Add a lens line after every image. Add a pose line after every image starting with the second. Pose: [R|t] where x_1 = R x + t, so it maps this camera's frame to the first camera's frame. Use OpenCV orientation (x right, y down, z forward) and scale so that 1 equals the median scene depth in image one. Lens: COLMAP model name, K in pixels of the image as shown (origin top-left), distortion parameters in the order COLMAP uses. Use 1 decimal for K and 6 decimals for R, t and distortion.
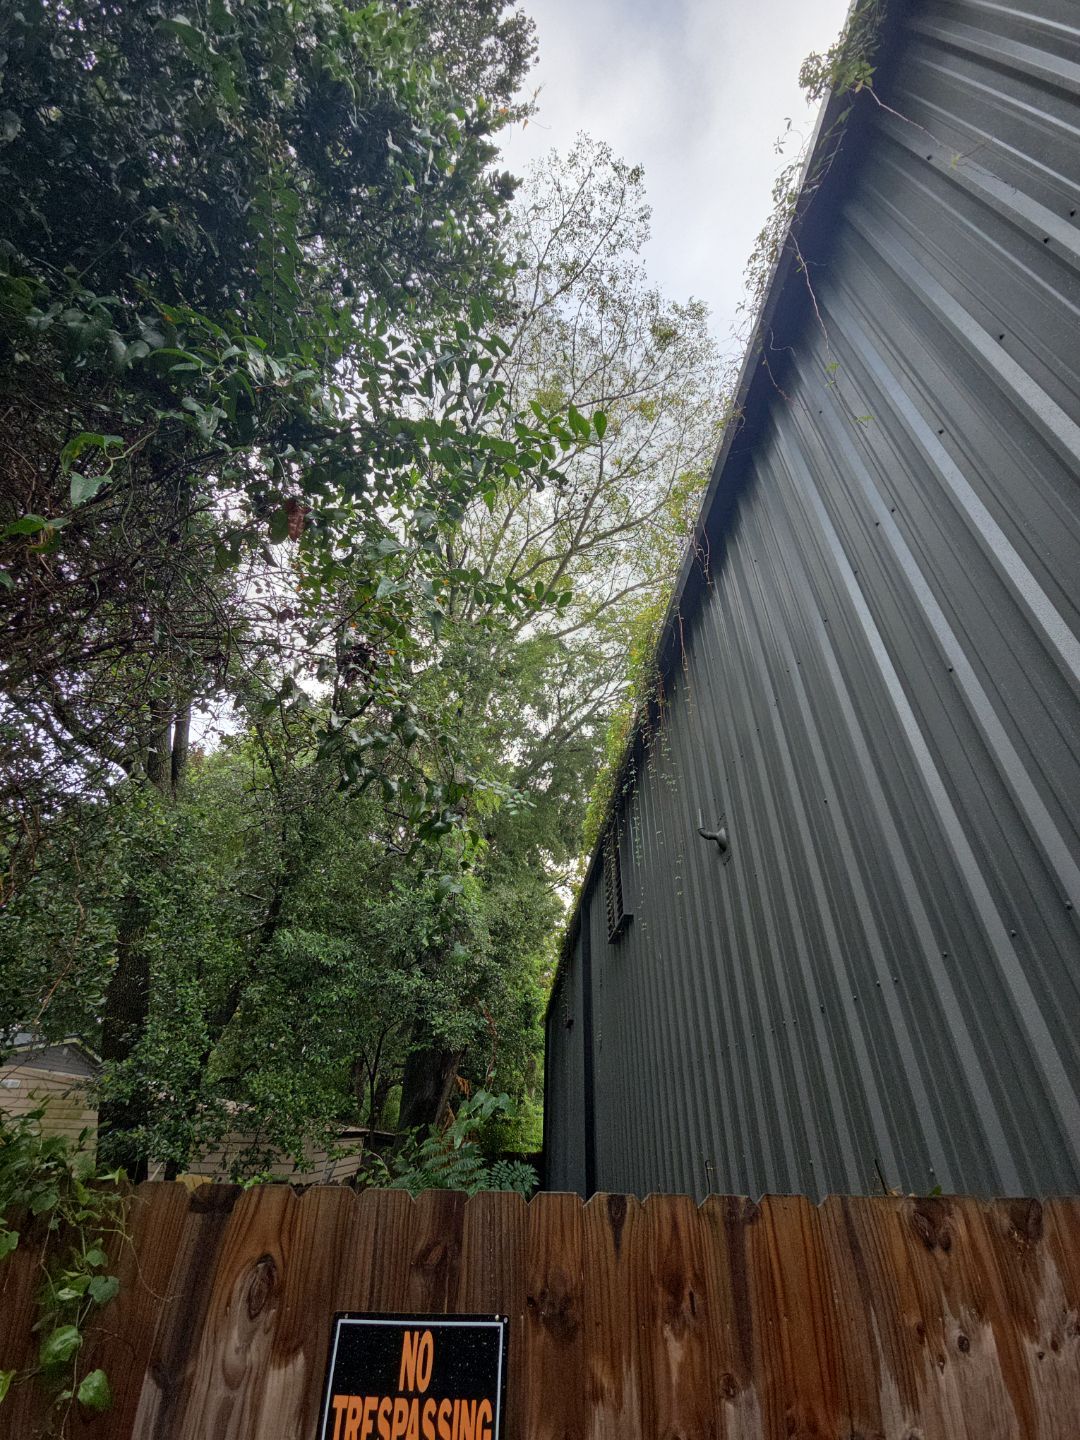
lens RADIAL K [[590.7, 0, 550.2], [0, 590.7, 710.4], [0, 0, 1]] dist [-0.001090, -0.000265]
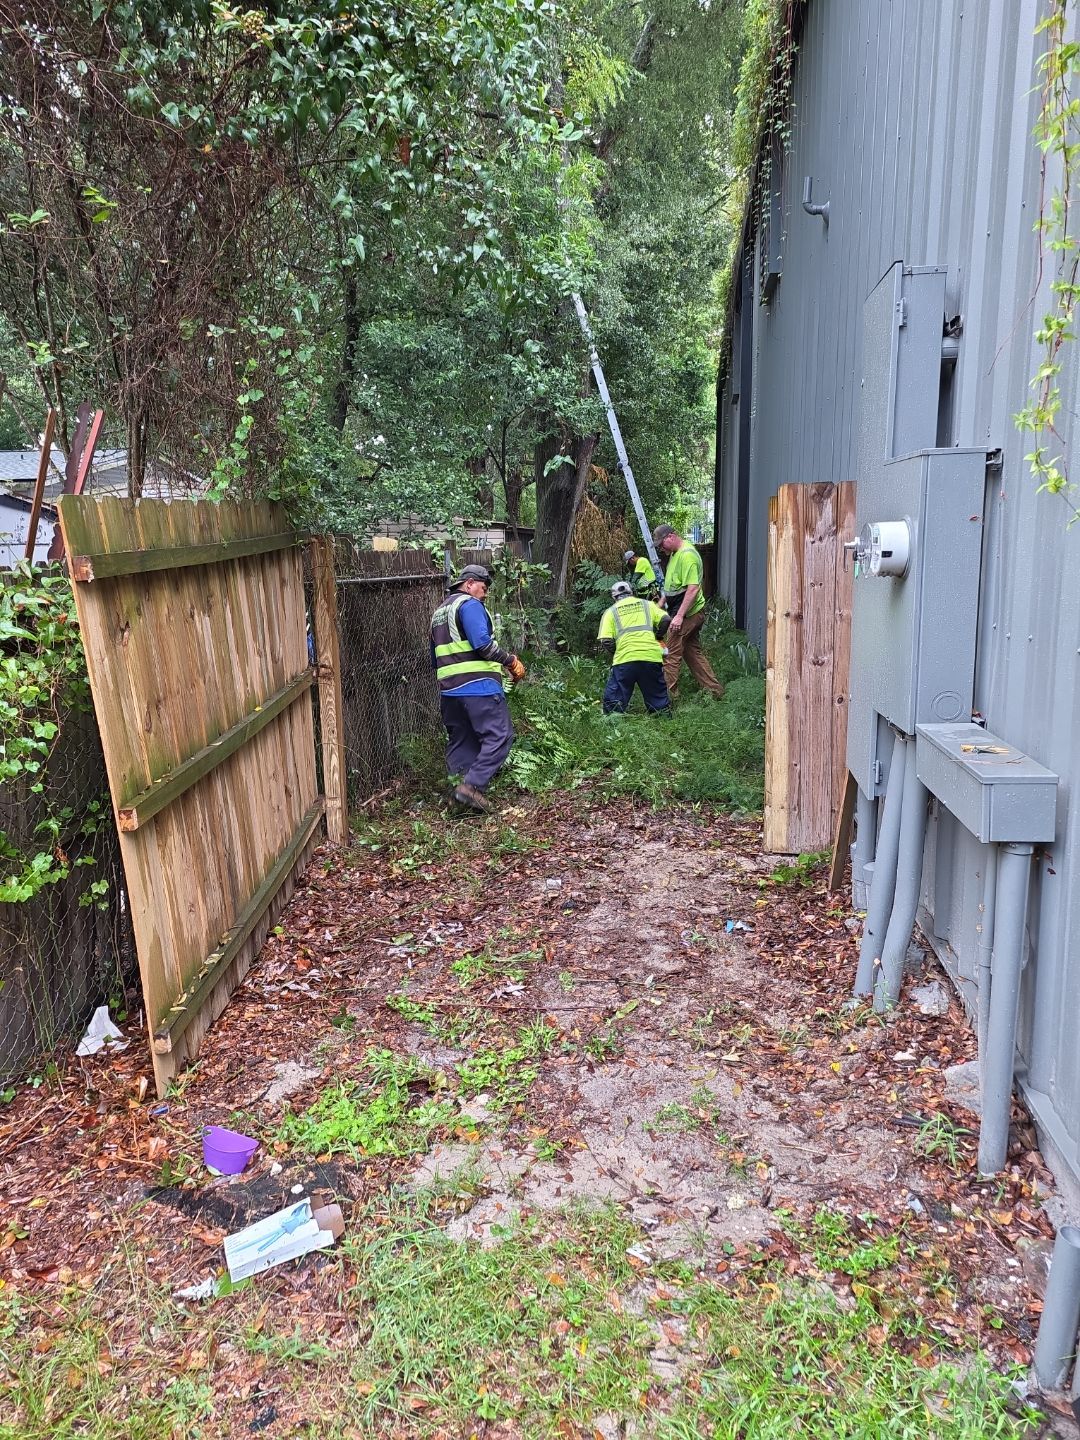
lens RADIAL K [[964.9, 0, 549.3], [0, 964.9, 695.5], [0, 0, 1]] dist [0.079388, -0.059113]
pose [[0.979273, -0.003396, -0.202519, 0.070350], [0.145260, 0.708577, 0.690520, -0.149910], [0.141155, -0.705626, 0.694383, -0.264344]]
